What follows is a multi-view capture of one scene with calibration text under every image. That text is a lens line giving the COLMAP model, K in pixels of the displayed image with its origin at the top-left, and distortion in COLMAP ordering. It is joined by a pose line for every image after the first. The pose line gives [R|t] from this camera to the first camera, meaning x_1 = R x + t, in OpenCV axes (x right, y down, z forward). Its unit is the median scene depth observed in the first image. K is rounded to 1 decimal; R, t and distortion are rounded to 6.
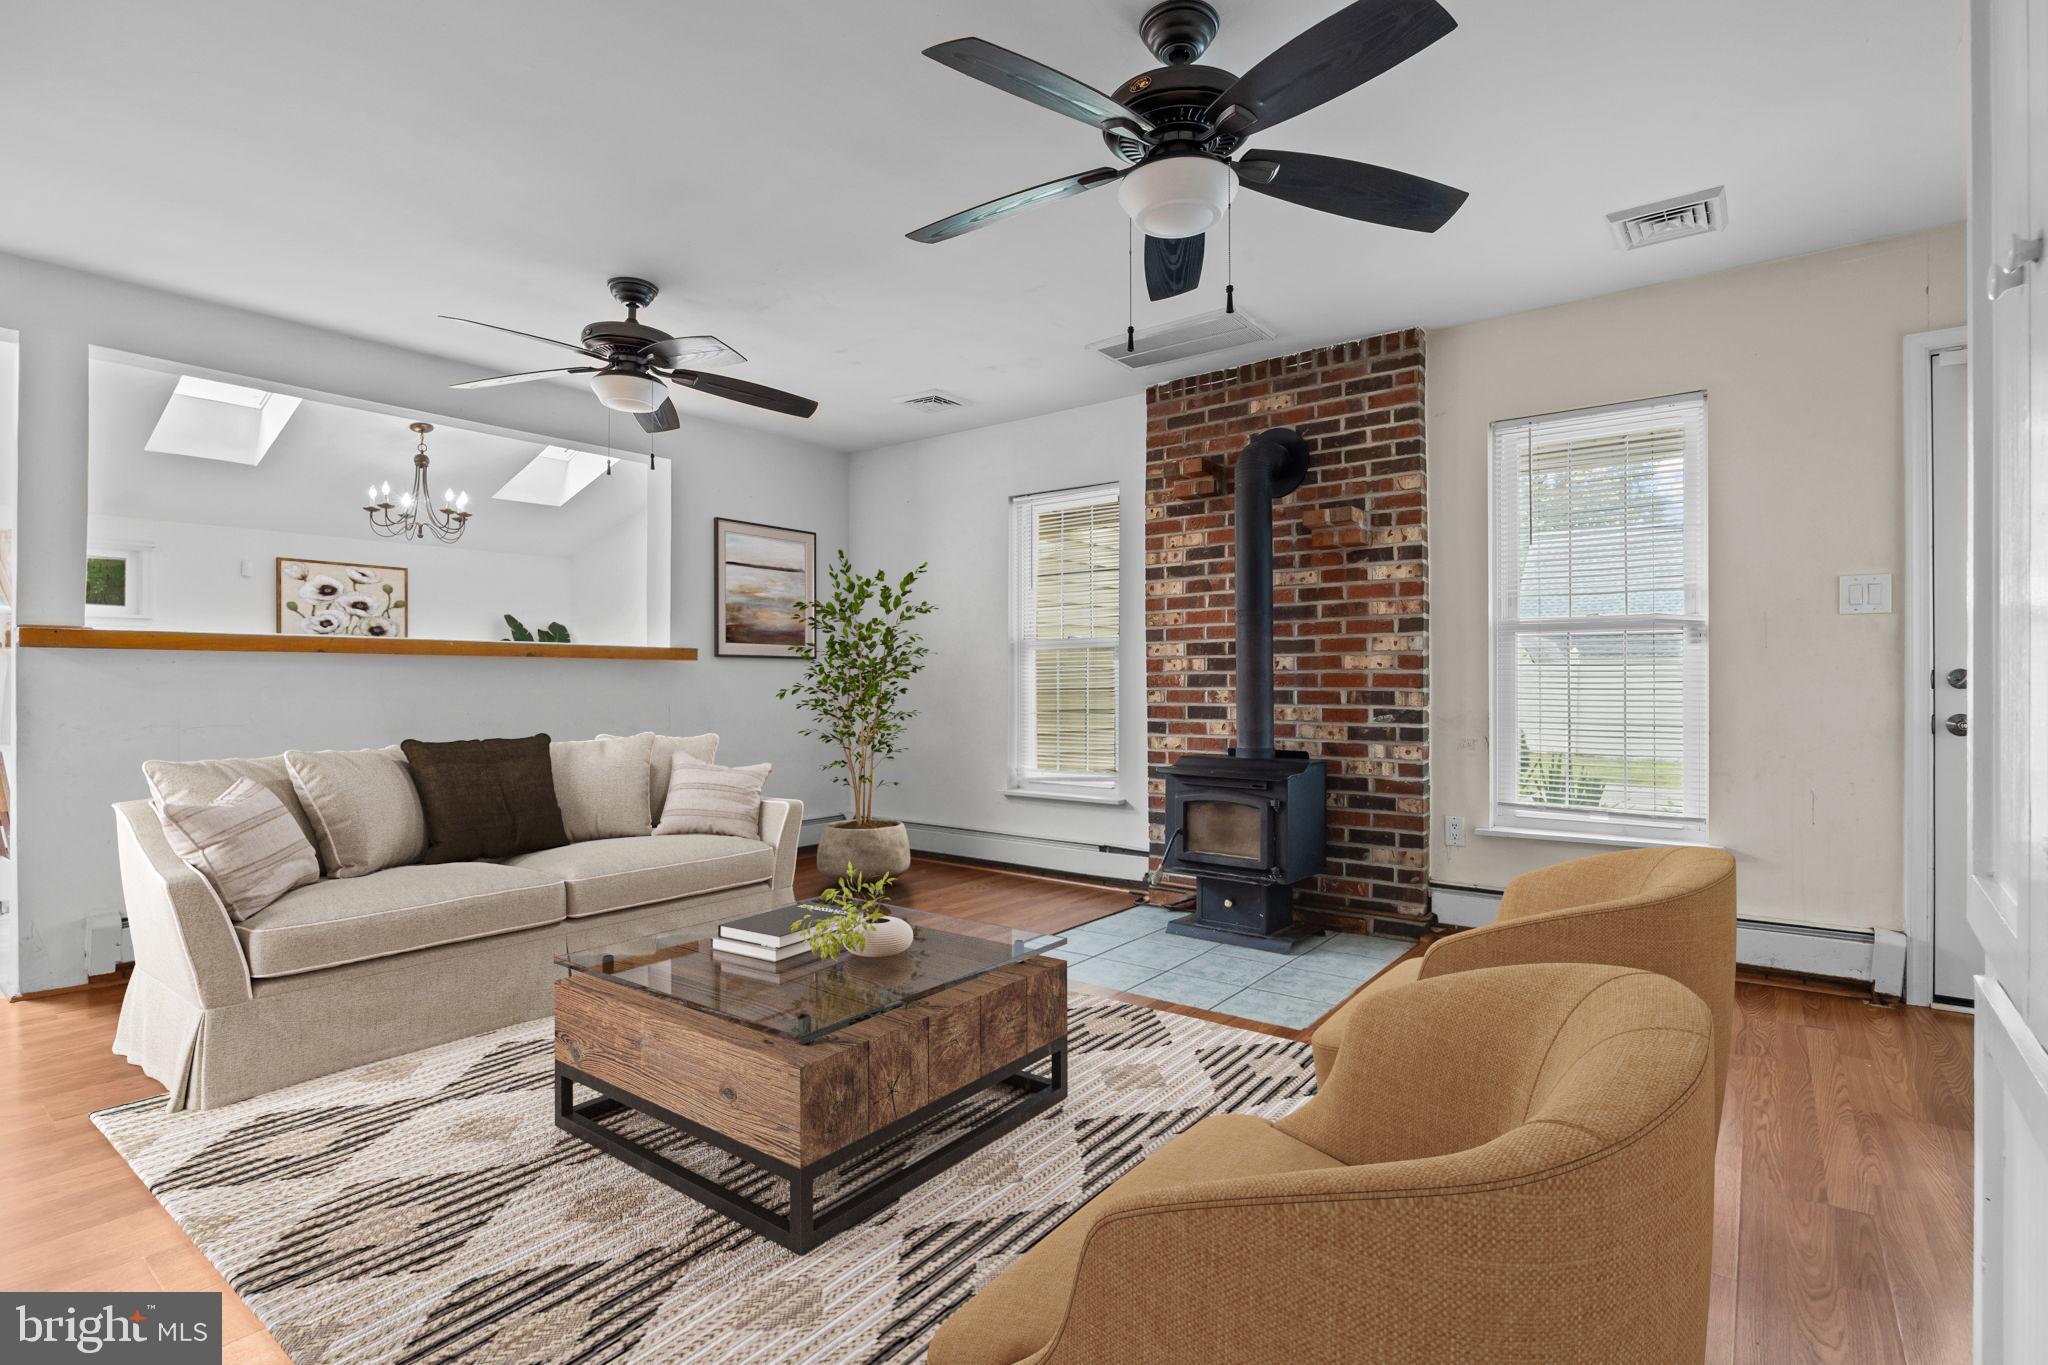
lens RADIAL K [[956.2, 0, 1031.5], [0, 956.2, 675.3], [0, 0, 1]] dist [-0.000528, -0.000212]
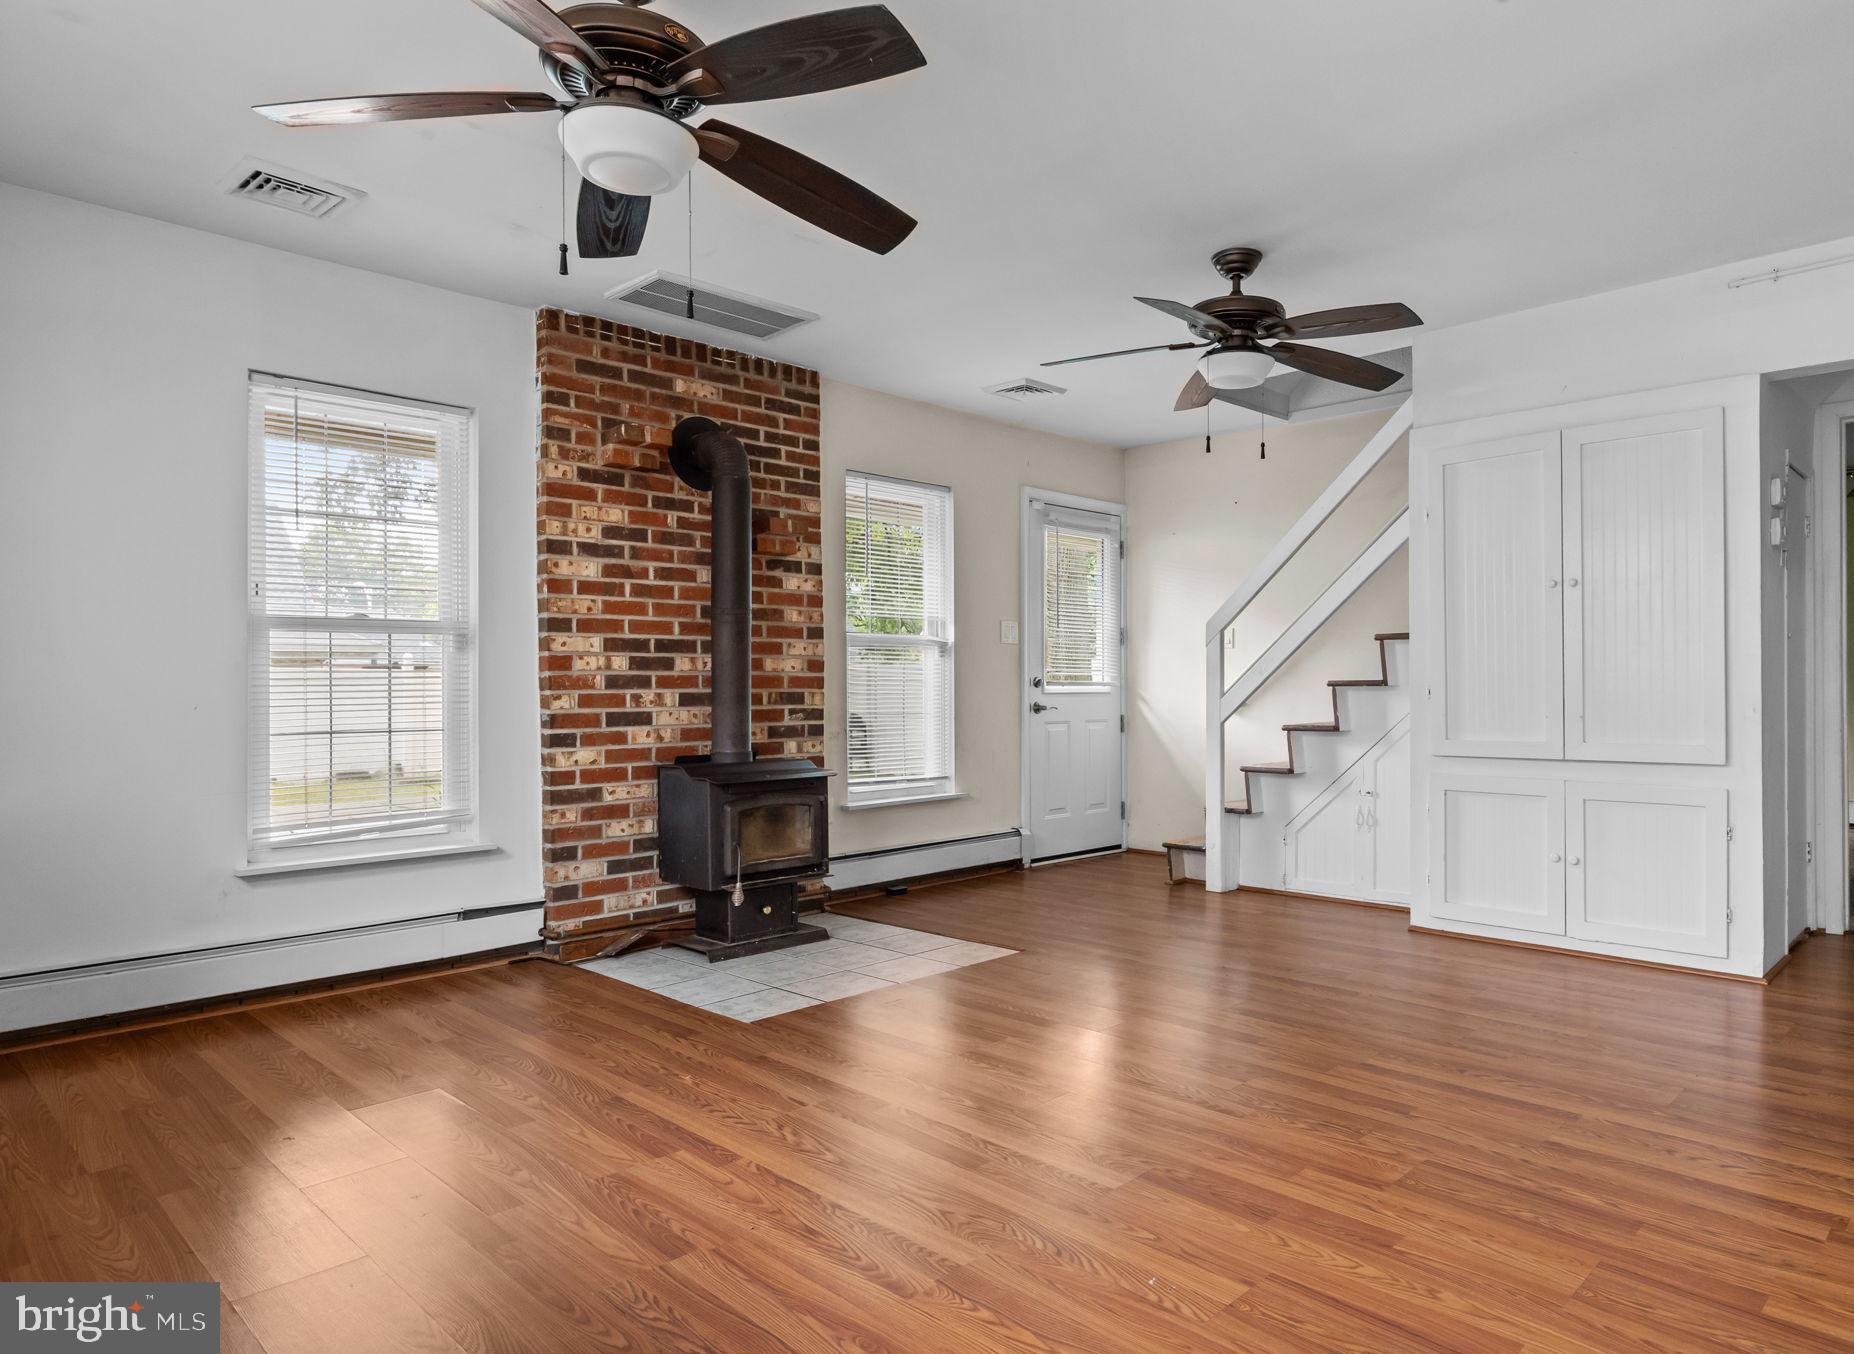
lens RADIAL K [[1159.4, 0, 927.0], [0, 1159.4, 677.0], [0, 0, 1]] dist [0.025149, 0.000372]
pose [[0.146659, 0.009401, 0.989142, -0.852222], [-0.003707, 0.999953, -0.008954, 0.009979], [-0.989180, -0.002353, 0.146687, 0.606630]]
